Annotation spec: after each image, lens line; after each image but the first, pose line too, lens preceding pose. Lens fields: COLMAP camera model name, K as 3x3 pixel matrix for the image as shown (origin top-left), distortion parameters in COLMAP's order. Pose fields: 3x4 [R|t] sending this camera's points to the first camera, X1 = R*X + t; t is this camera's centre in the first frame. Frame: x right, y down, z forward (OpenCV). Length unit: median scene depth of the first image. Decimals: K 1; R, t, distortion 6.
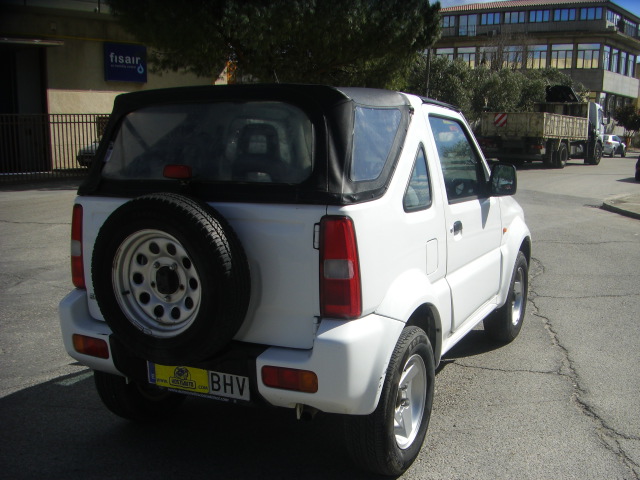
lens RADIAL K [[692.6, 0, 351.7], [0, 692.6, 308.9], [0, 0, 1]] dist [-0.145079, -0.013568]
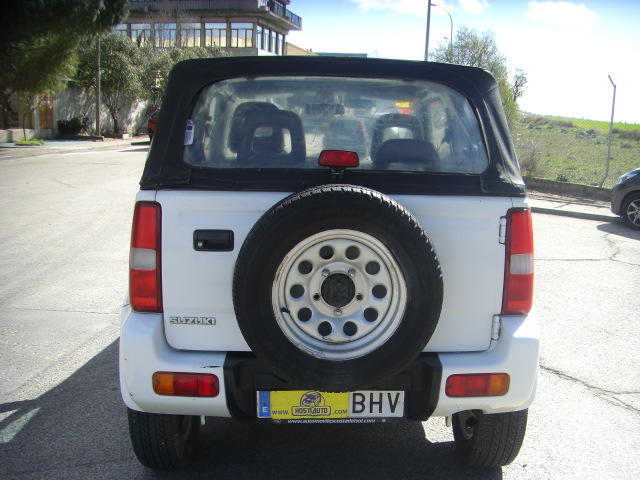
lens RADIAL K [[692.6, 0, 351.7], [0, 692.6, 308.9], [0, 0, 1]] dist [-0.145079, -0.013568]
pose [[0.886256, -0.100855, 0.452082, -0.621214], [0.087238, 0.994885, 0.050928, -0.059480], [-0.454906, -0.005697, 0.890521, 0.244014]]
